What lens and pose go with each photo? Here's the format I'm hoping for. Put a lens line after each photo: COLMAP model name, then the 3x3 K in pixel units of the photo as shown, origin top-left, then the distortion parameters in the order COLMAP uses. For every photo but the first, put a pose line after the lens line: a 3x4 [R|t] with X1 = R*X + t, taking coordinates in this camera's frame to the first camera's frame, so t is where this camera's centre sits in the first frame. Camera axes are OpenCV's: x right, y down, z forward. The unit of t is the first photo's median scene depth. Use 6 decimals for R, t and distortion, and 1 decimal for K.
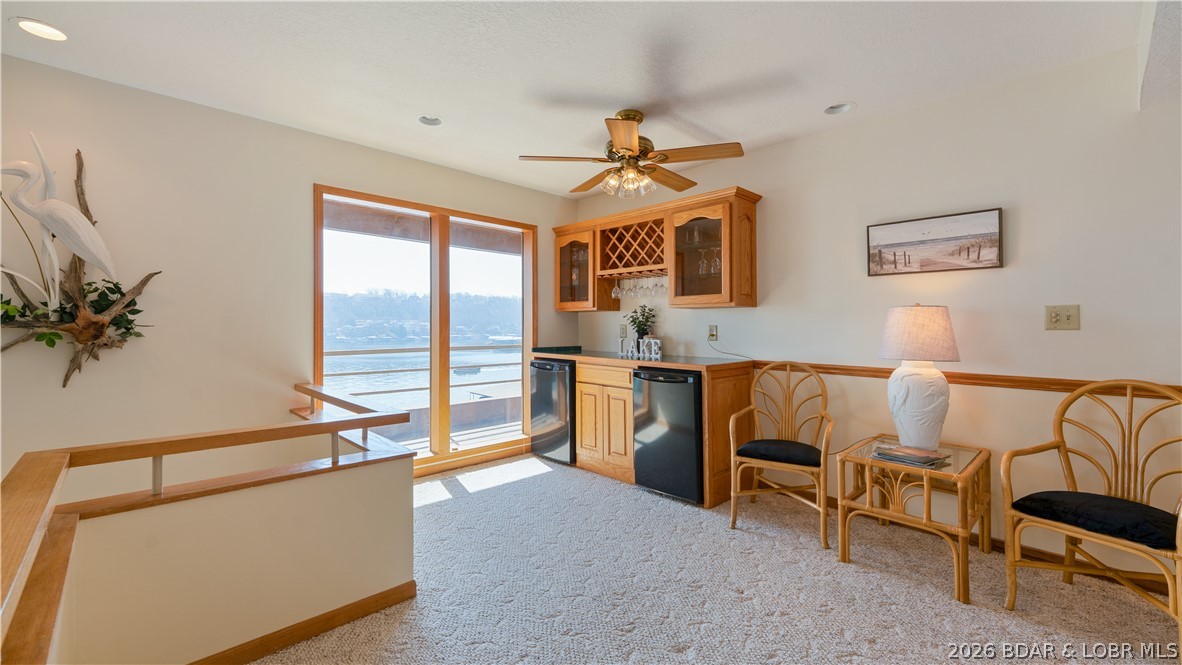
lens RADIAL K [[478.6, 0, 587.1], [0, 478.6, 318.9], [0, 0, 1]] dist [0.002214, 0.000259]
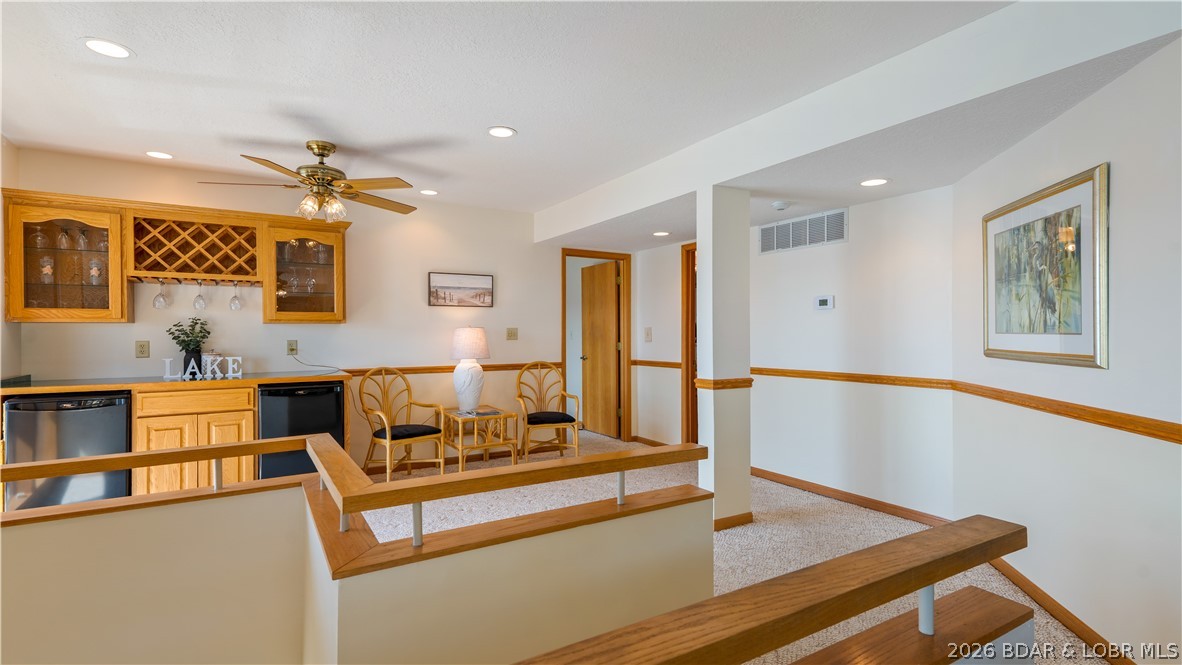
lens RADIAL K [[532.6, 0, 591.0], [0, 532.6, 332.5], [0, 0, 1]] dist [0.002504, -0.000049]
pose [[0.207548, -0.004721, 0.978213, -0.939082], [-0.010273, 0.999923, 0.007005, -0.023016], [-0.978171, -0.011503, 0.207484, 0.162804]]
